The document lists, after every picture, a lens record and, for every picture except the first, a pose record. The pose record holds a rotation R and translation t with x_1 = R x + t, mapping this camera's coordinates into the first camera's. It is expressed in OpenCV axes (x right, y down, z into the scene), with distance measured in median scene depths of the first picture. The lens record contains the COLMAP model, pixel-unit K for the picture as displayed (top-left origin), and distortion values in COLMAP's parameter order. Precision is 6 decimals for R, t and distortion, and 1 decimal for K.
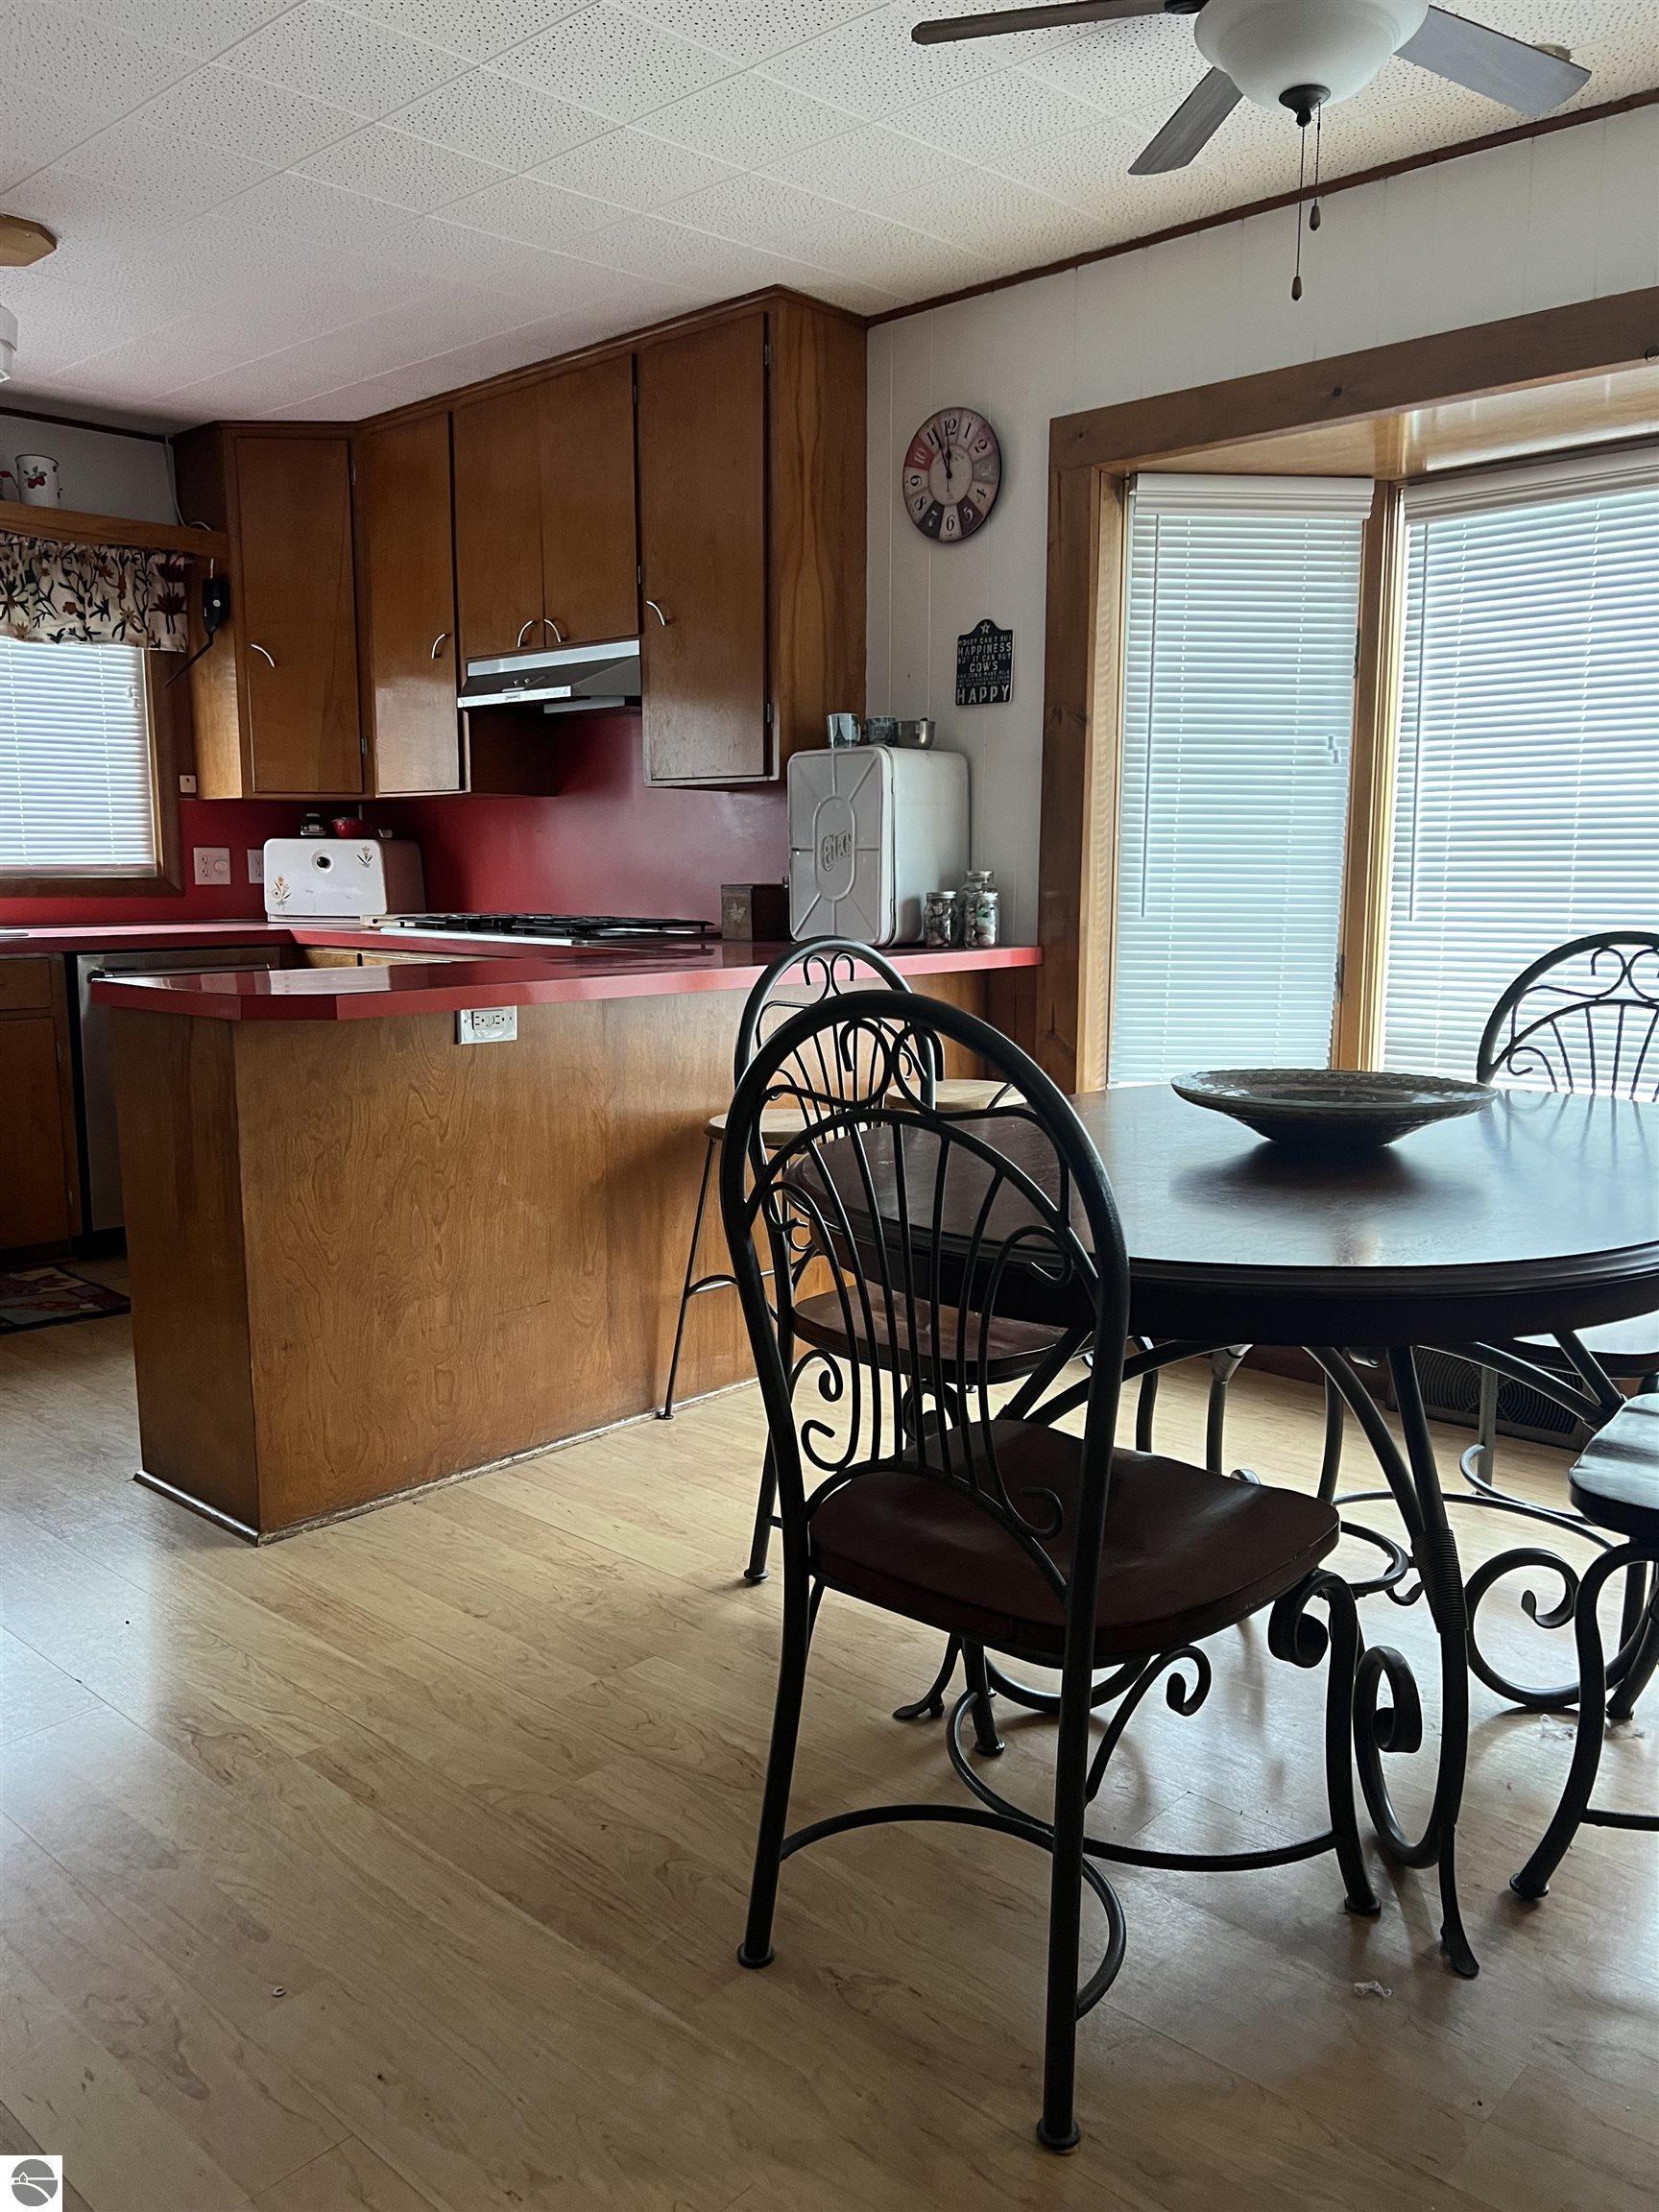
lens RADIAL K [[1659.7, 0, 829.5], [0, 1659.7, 1106.0], [0, 0, 1]] dist [0.041127, -0.005064]
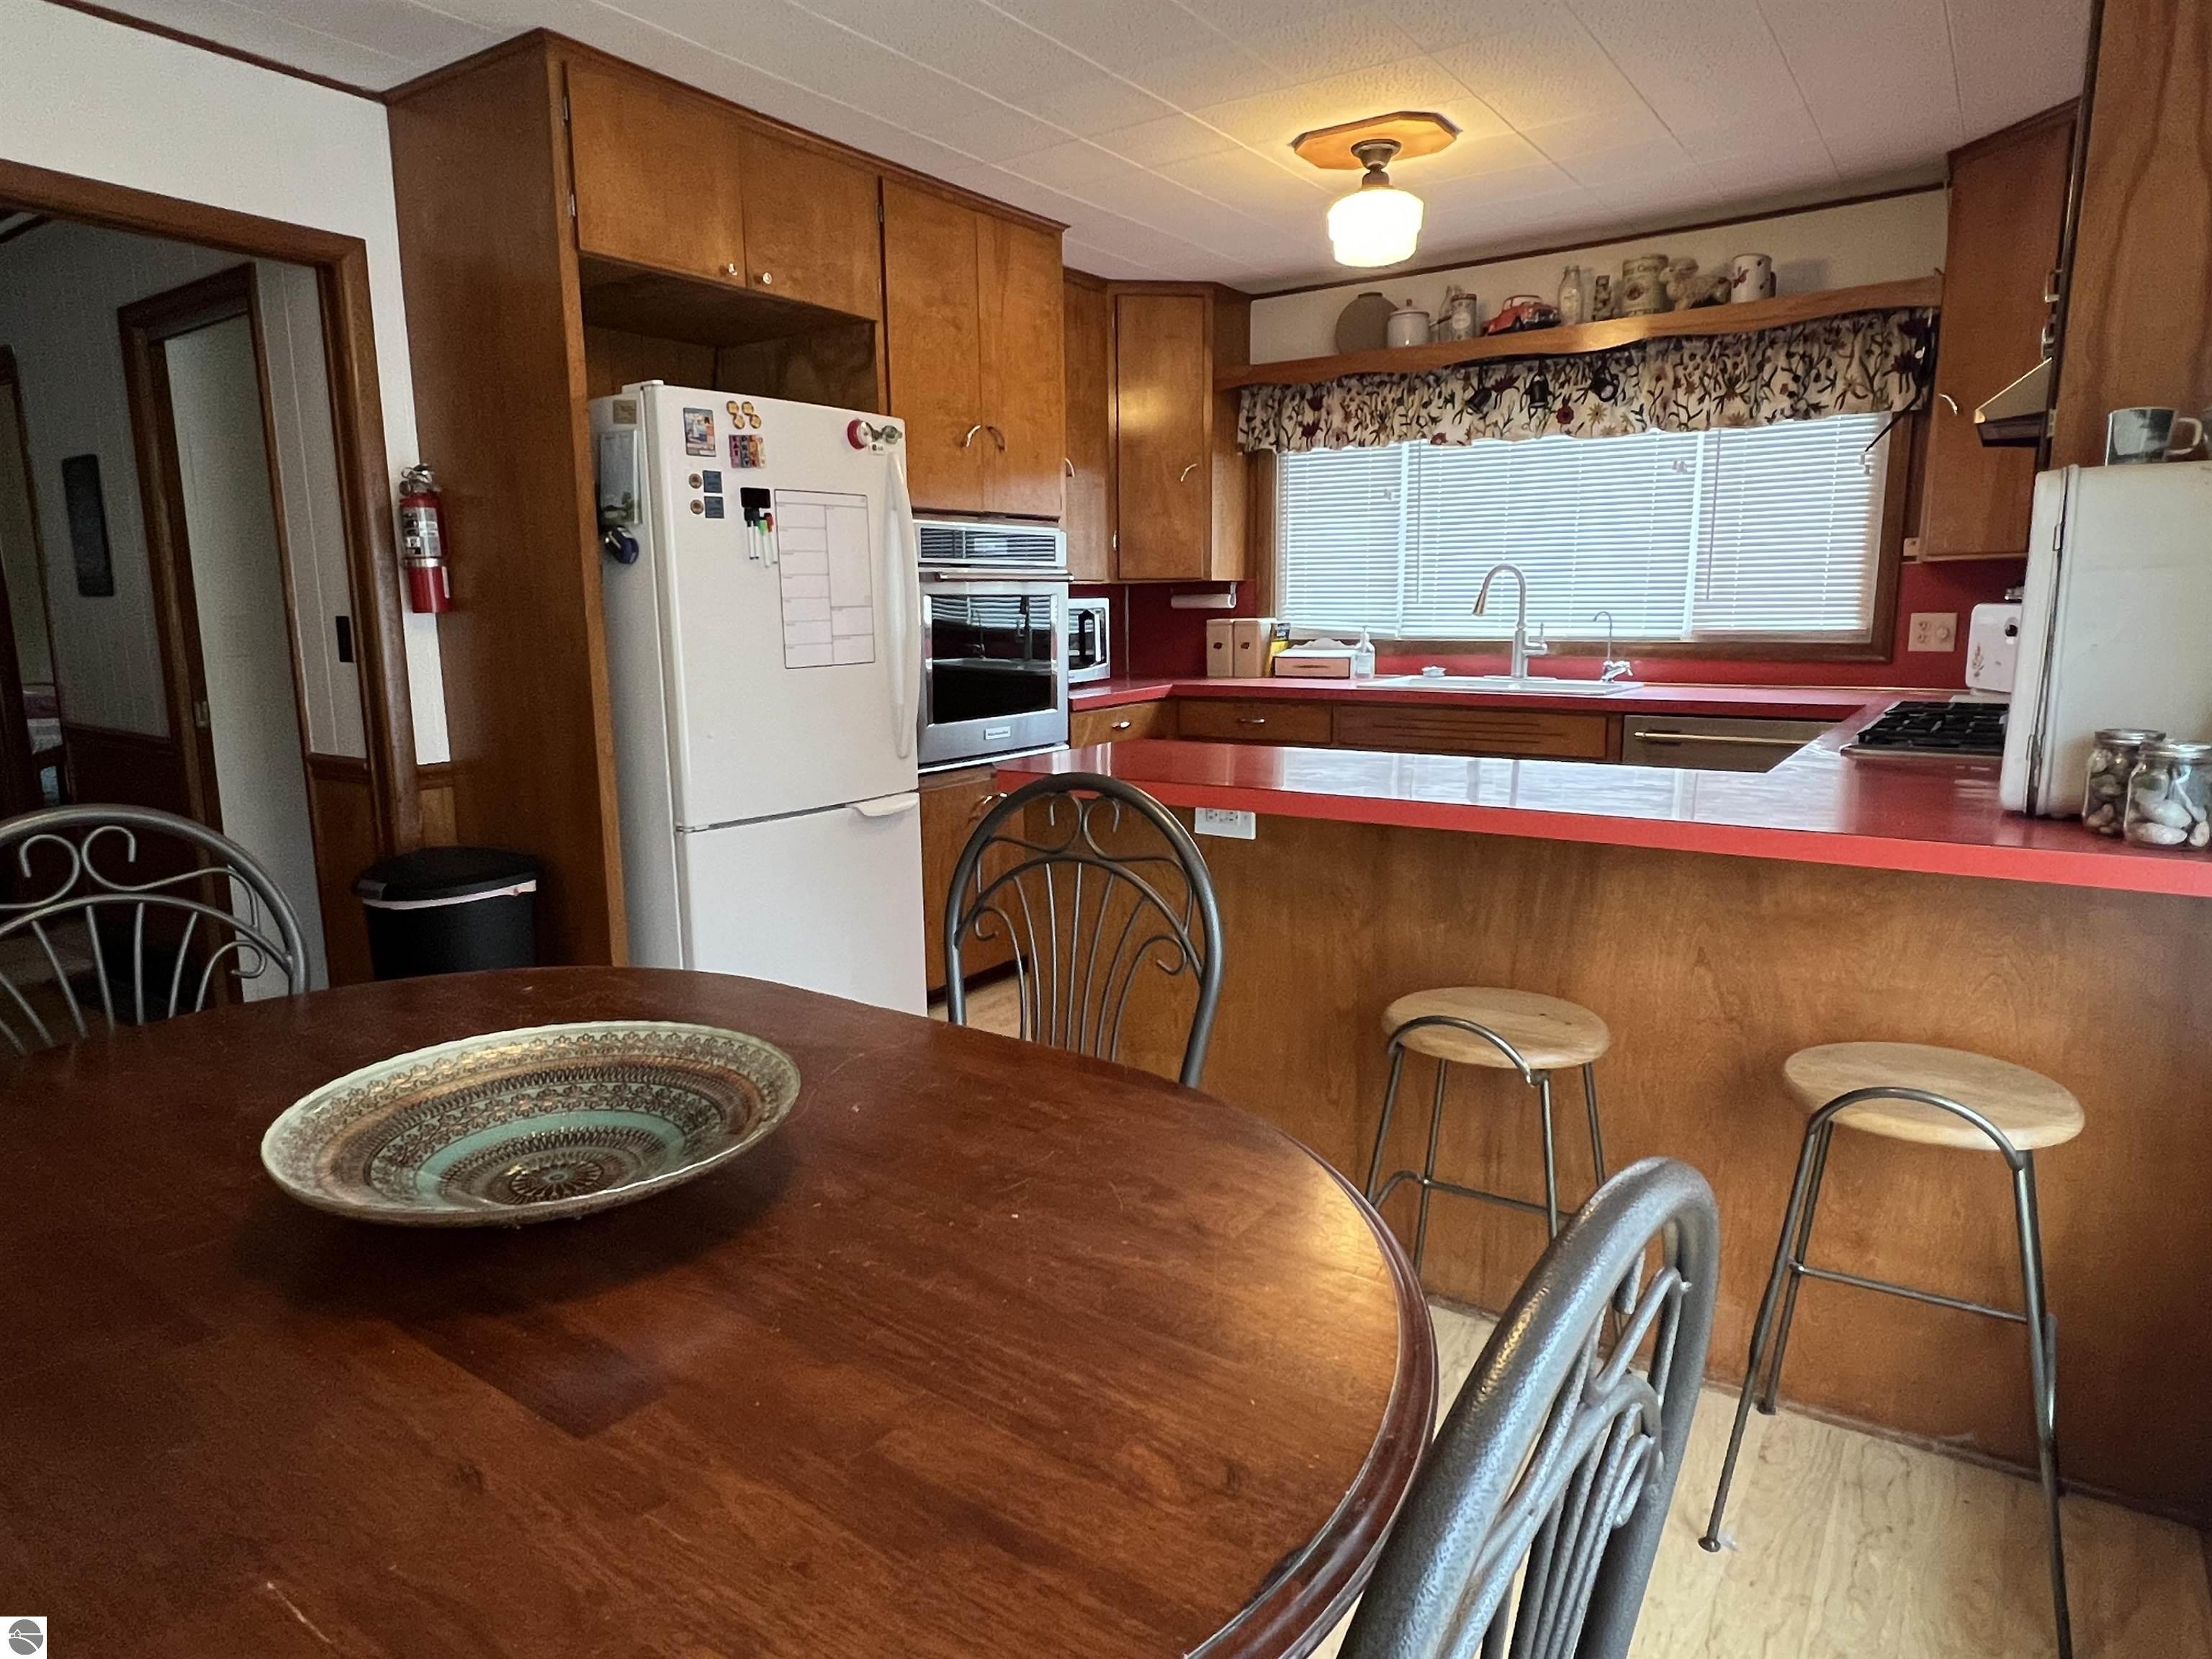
lens RADIAL K [[1298.9, 0, 1106.0], [0, 1298.9, 829.5], [0, 0, 1]] dist [-0.006643, -0.000108]
pose [[0.125665, 0.168450, -0.977667, 0.445559], [-0.131101, 0.979656, 0.151942, -0.121516], [0.983372, 0.109079, 0.145192, 0.644004]]
